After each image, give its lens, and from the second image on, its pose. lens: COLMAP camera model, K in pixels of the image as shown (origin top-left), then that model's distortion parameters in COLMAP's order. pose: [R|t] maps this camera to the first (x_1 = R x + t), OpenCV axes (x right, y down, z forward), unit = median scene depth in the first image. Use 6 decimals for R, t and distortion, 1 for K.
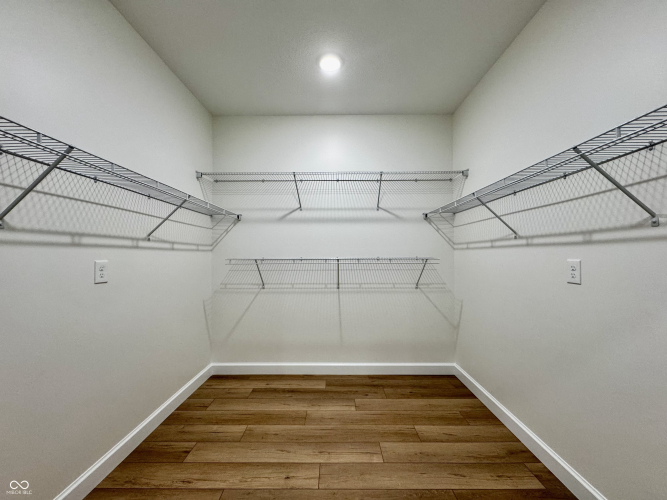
lens RADIAL K [[268.1, 0, 332.7], [0, 268.1, 246.8], [0, 0, 1]] dist [-0.009242, 0.000801]
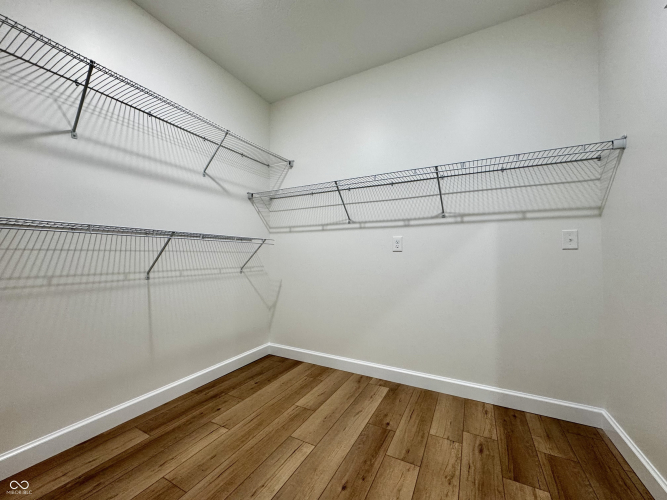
lens RADIAL K [[268.1, 0, 331.6], [0, 268.1, 248.5], [0, 0, 1]] dist [-0.009242, 0.000801]
pose [[0.451707, 0.030264, 0.891653, -0.425173], [-0.027623, 0.999420, -0.019928, 0.096791], [-0.891739, -0.015628, 0.452281, 0.368295]]
